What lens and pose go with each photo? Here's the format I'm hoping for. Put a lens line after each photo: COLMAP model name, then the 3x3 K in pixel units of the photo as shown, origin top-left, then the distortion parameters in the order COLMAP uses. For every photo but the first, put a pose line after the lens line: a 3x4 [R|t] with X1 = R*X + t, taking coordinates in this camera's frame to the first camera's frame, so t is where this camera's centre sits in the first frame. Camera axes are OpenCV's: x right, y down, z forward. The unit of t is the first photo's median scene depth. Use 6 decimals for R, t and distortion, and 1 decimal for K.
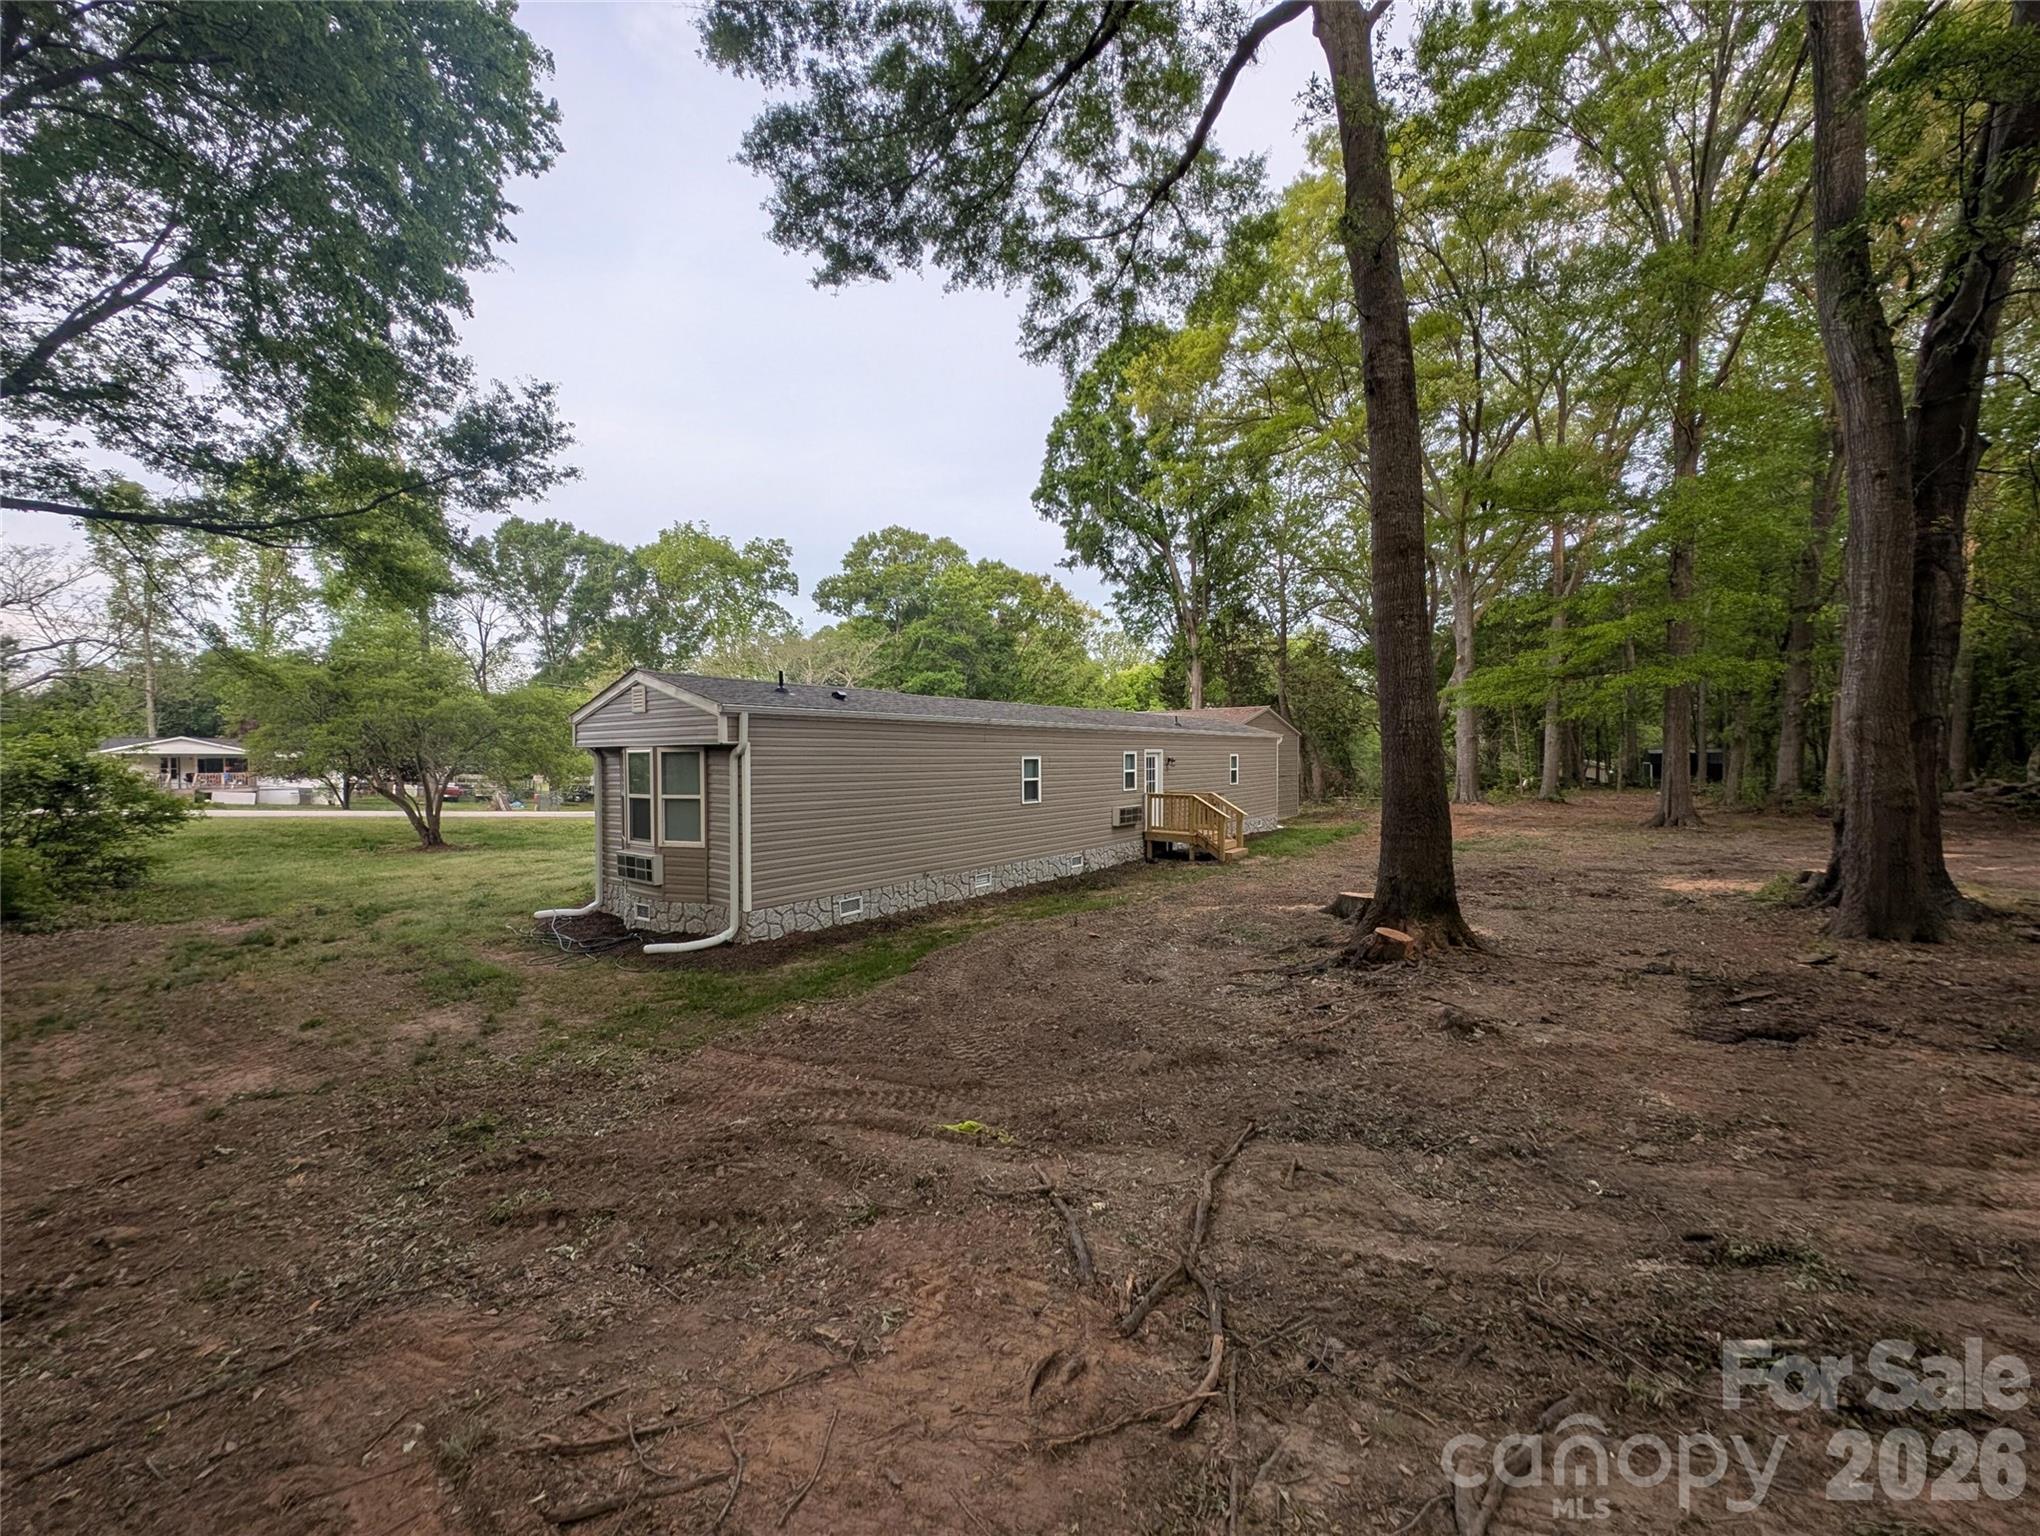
lens RADIAL K [[769.1, 0, 1025.4], [0, 769.1, 771.7], [0, 0, 1]] dist [0.001852, -0.000197]
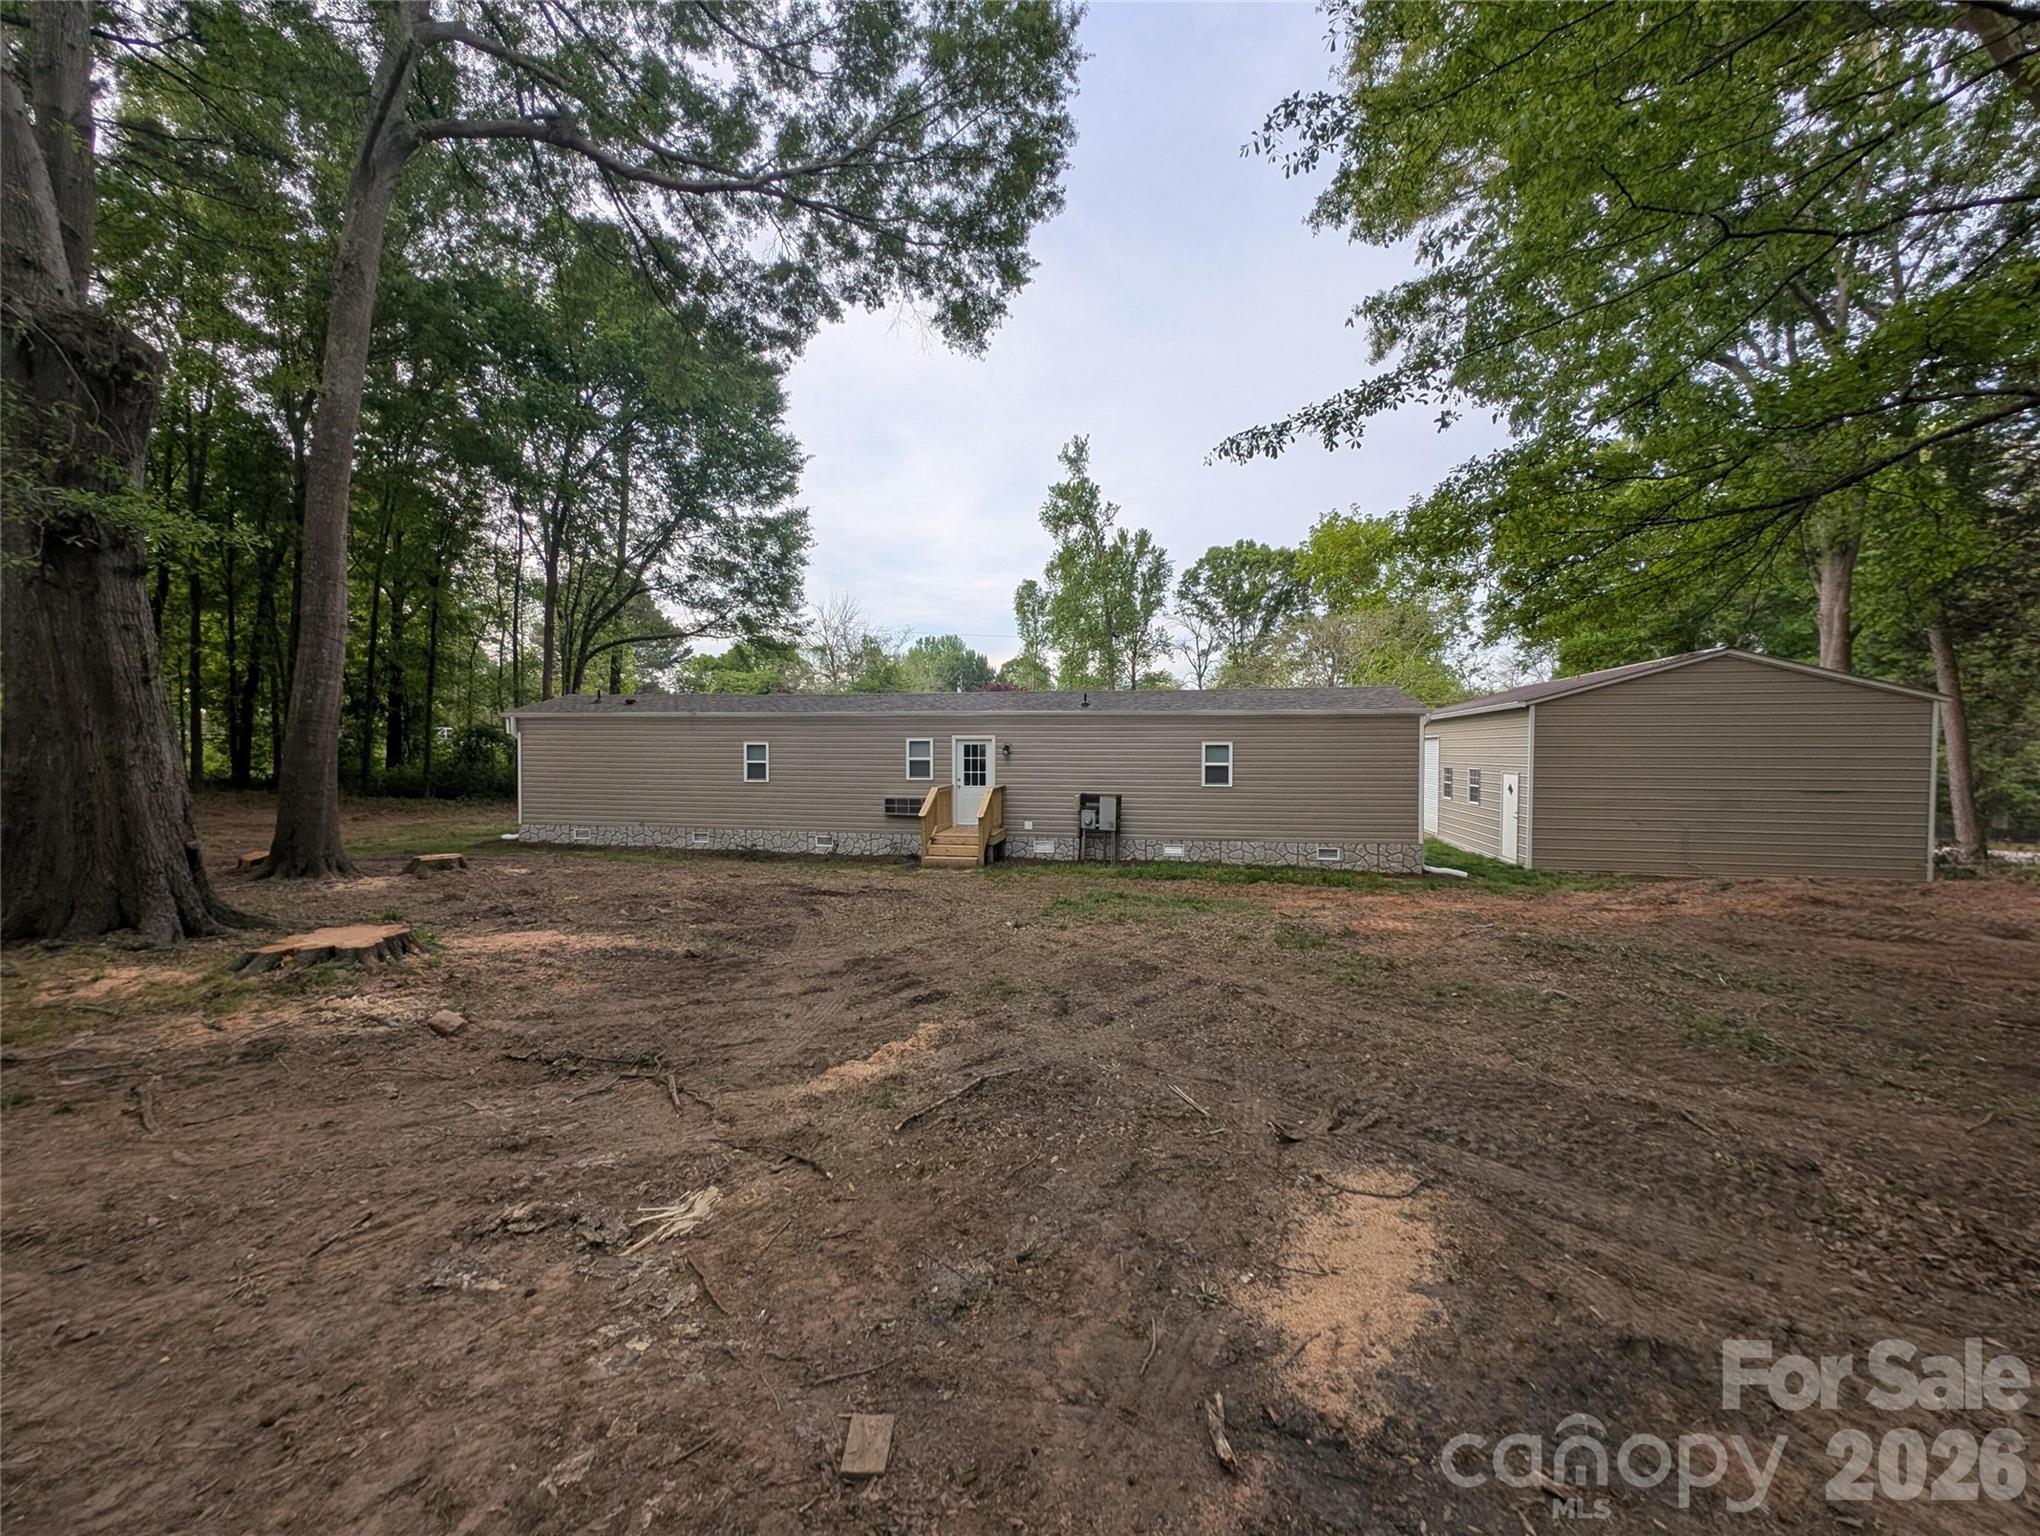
lens RADIAL K [[769.1, 0, 1023.7], [0, 769.1, 764.3], [0, 0, 1]] dist [0.001852, -0.000197]
pose [[0.390741, 0.017309, -0.920338, 1.242691], [-0.014165, 0.999818, 0.012790, -0.007119], [0.920392, 0.008039, 0.390915, 0.912024]]
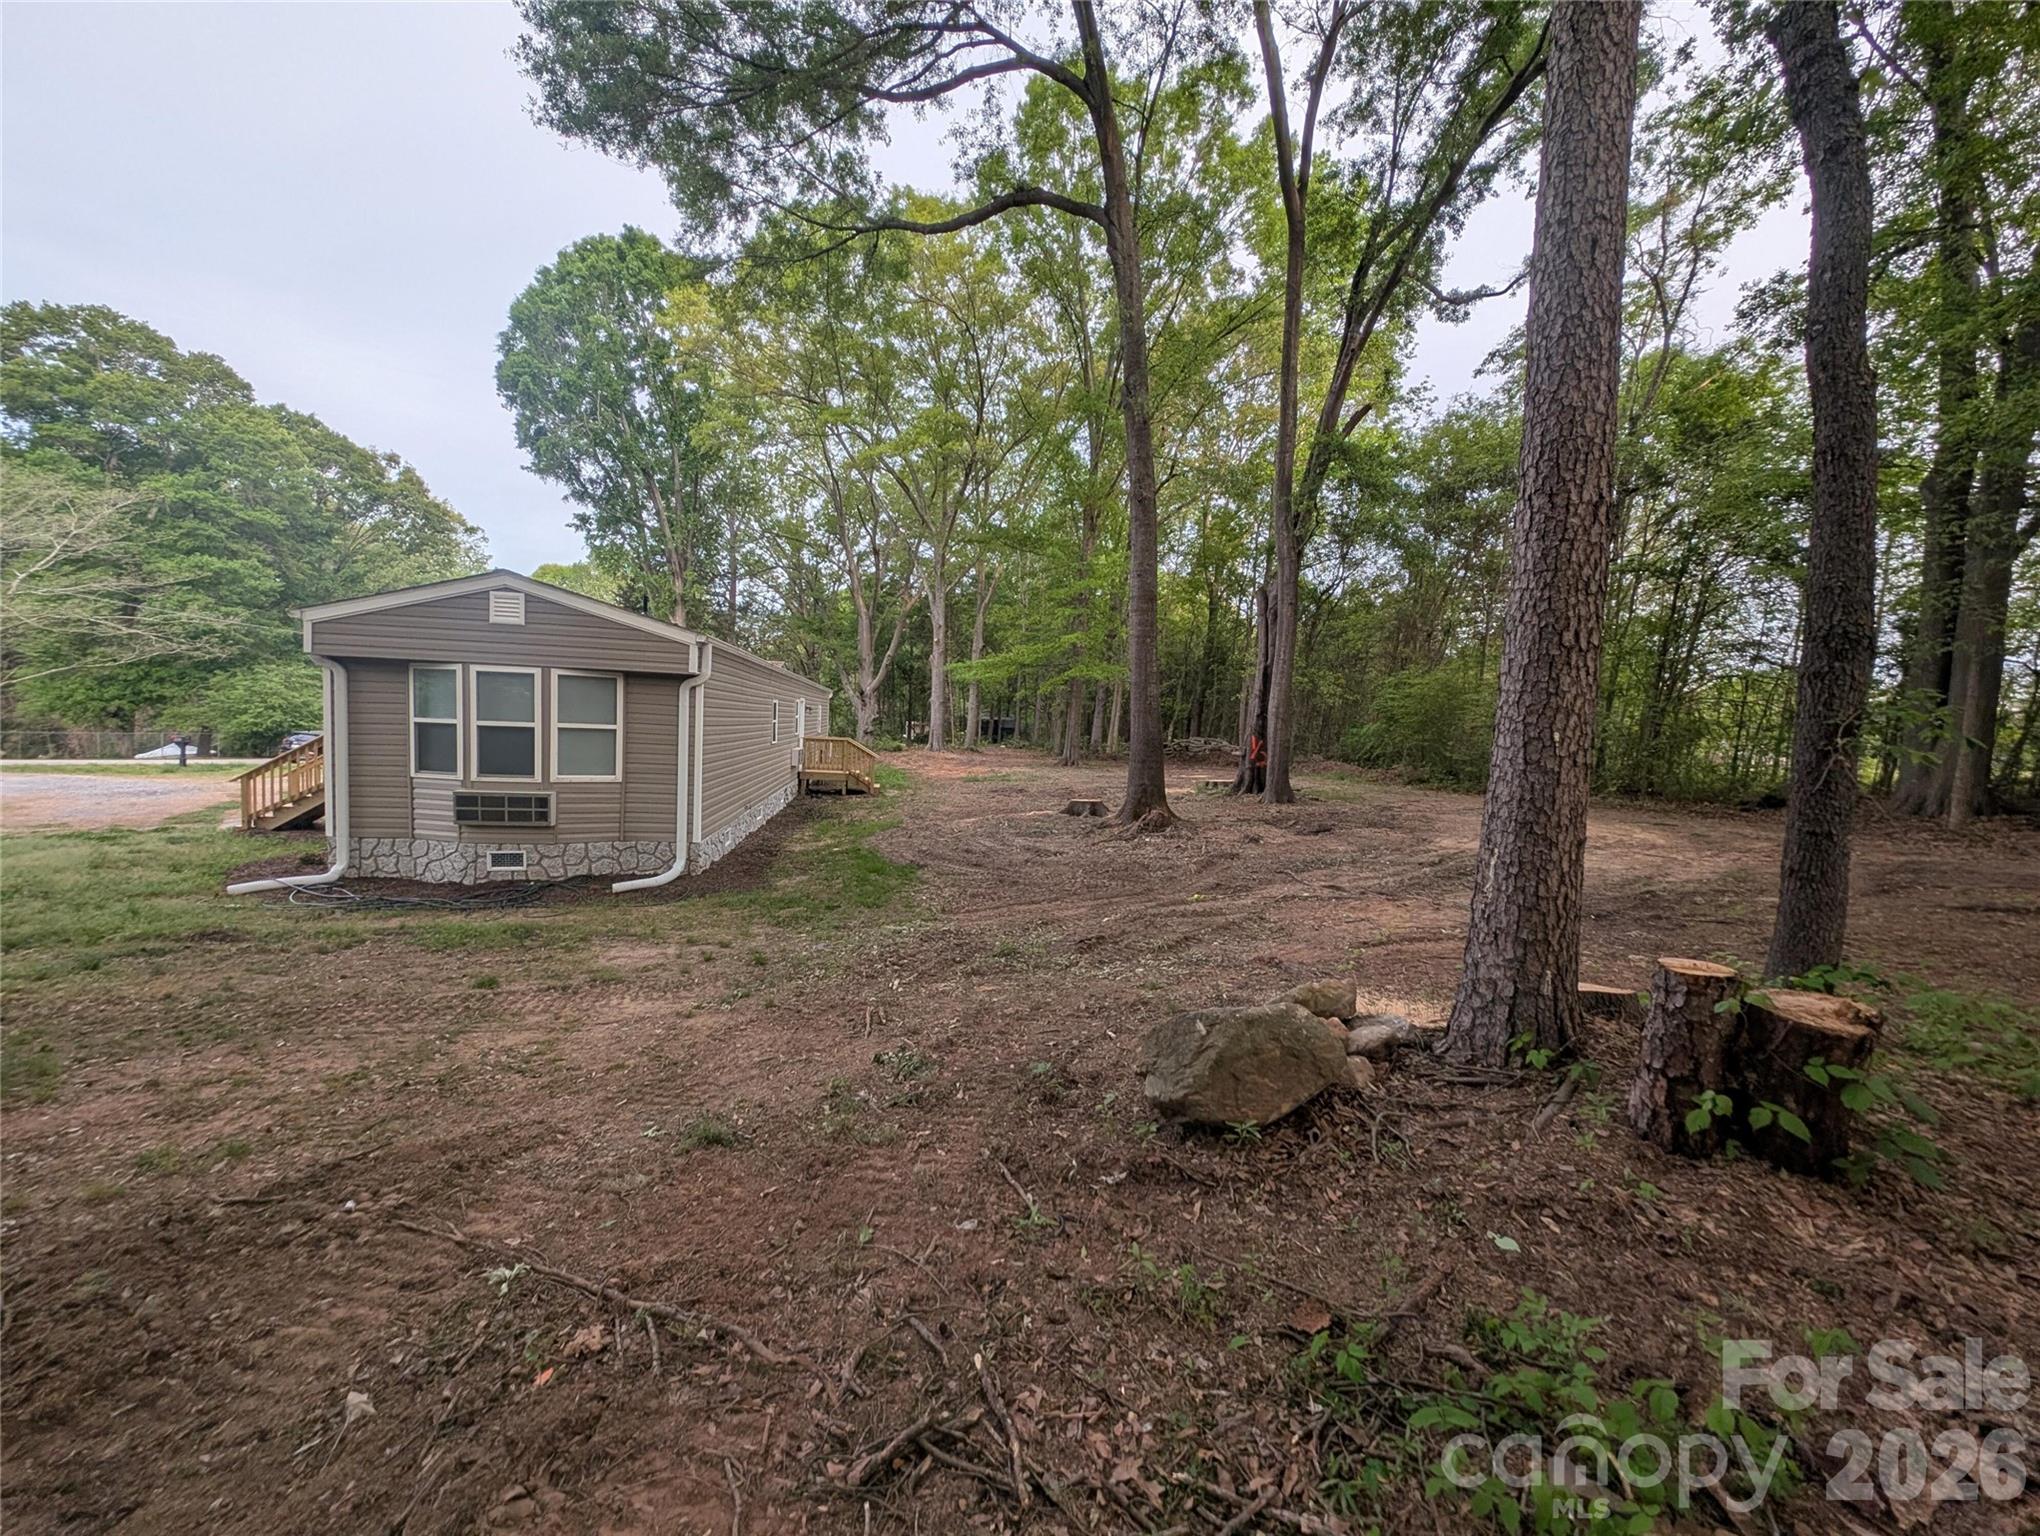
lens RADIAL K [[769.1, 0, 1028.7], [0, 769.1, 767.8], [0, 0, 1]] dist [0.001852, -0.000197]
pose [[0.665326, -0.009463, 0.746493, -0.356831], [-0.032150, 0.998629, 0.041314, 0.012765], [-0.745860, -0.051487, 0.664110, 0.006211]]
